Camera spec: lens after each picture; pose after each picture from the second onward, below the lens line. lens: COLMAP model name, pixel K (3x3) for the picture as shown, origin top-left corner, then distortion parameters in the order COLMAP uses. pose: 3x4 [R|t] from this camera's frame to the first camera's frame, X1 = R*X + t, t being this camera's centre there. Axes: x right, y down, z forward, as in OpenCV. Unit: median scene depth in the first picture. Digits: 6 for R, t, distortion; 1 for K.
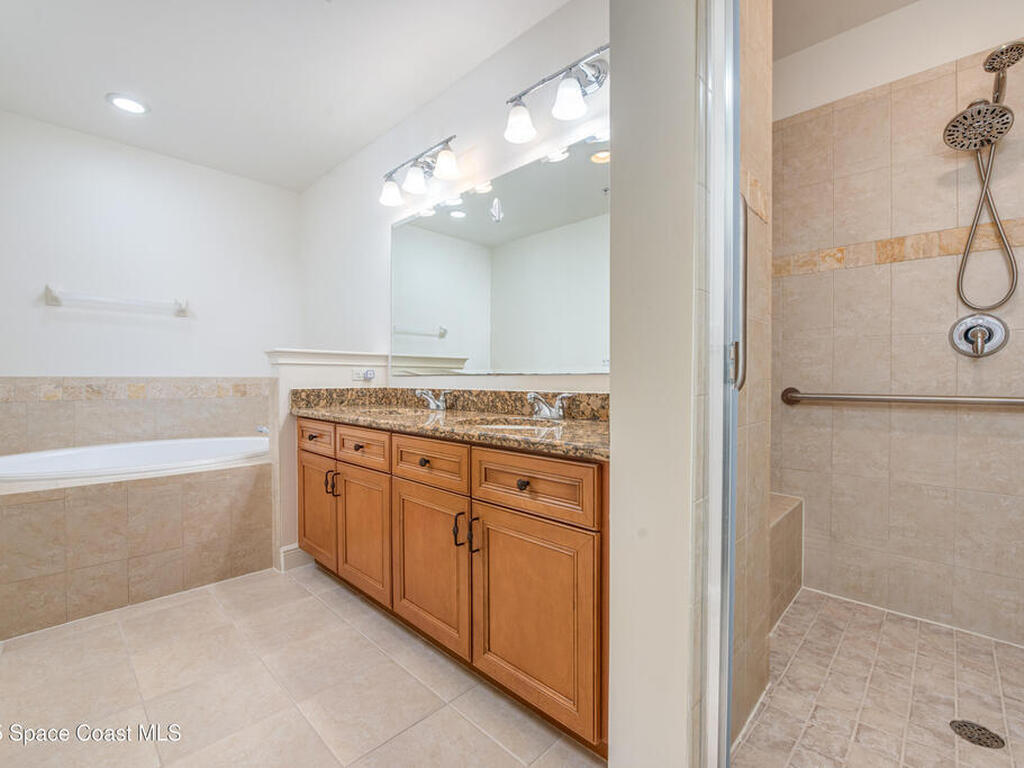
lens RADIAL K [[454.0, 0, 511.8], [0, 454.0, 380.9], [0, 0, 1]] dist [0.000329, -0.000256]
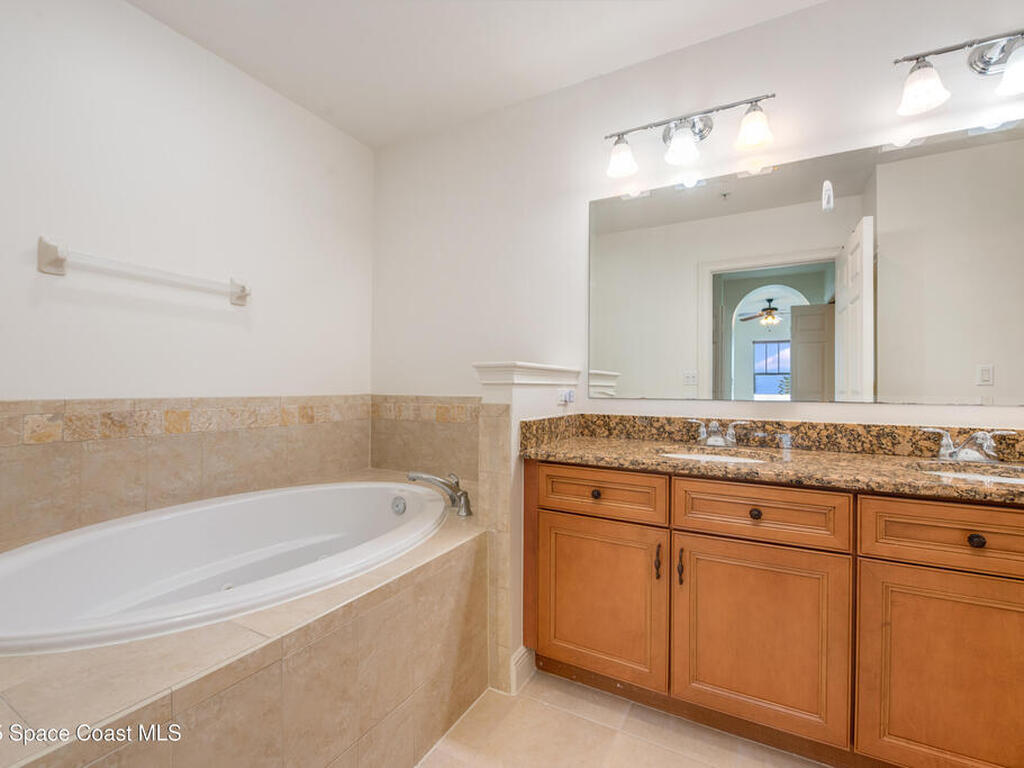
lens RADIAL K [[445.7, 0, 512.0], [0, 445.7, 384.0], [0, 0, 1]] dist [-0.006132, -0.000642]
pose [[0.961037, 0.009294, 0.276265, -0.652957], [-0.006559, 0.999920, -0.010820, -0.028684], [-0.276343, 0.008586, 0.961021, 0.341184]]
